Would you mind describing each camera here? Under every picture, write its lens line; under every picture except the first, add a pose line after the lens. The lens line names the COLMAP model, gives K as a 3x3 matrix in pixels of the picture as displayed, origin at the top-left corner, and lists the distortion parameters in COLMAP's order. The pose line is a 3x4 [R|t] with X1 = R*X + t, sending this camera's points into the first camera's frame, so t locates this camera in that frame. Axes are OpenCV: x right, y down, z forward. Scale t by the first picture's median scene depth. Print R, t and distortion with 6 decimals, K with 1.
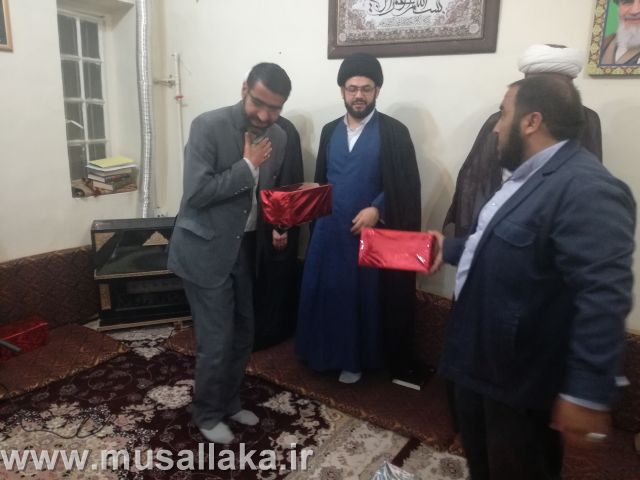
lens RADIAL K [[521.1, 0, 315.2], [0, 521.1, 239.2], [0, 0, 1]] dist [0.044666, -0.085166]
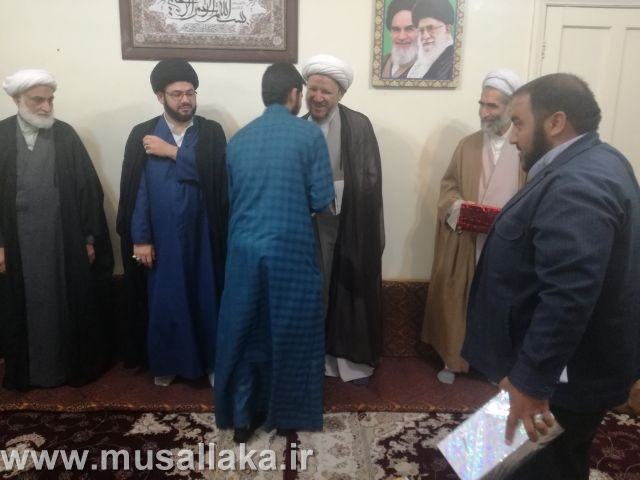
lens RADIAL K [[521.1, 0, 324.3], [0, 521.1, 239.7], [0, 0, 1]] dist [0.044666, -0.085166]
pose [[0.831246, -0.130029, 0.540484, -0.252881], [0.133352, 0.990512, 0.033206, -0.005068], [-0.539673, 0.044473, 0.840699, 0.023435]]
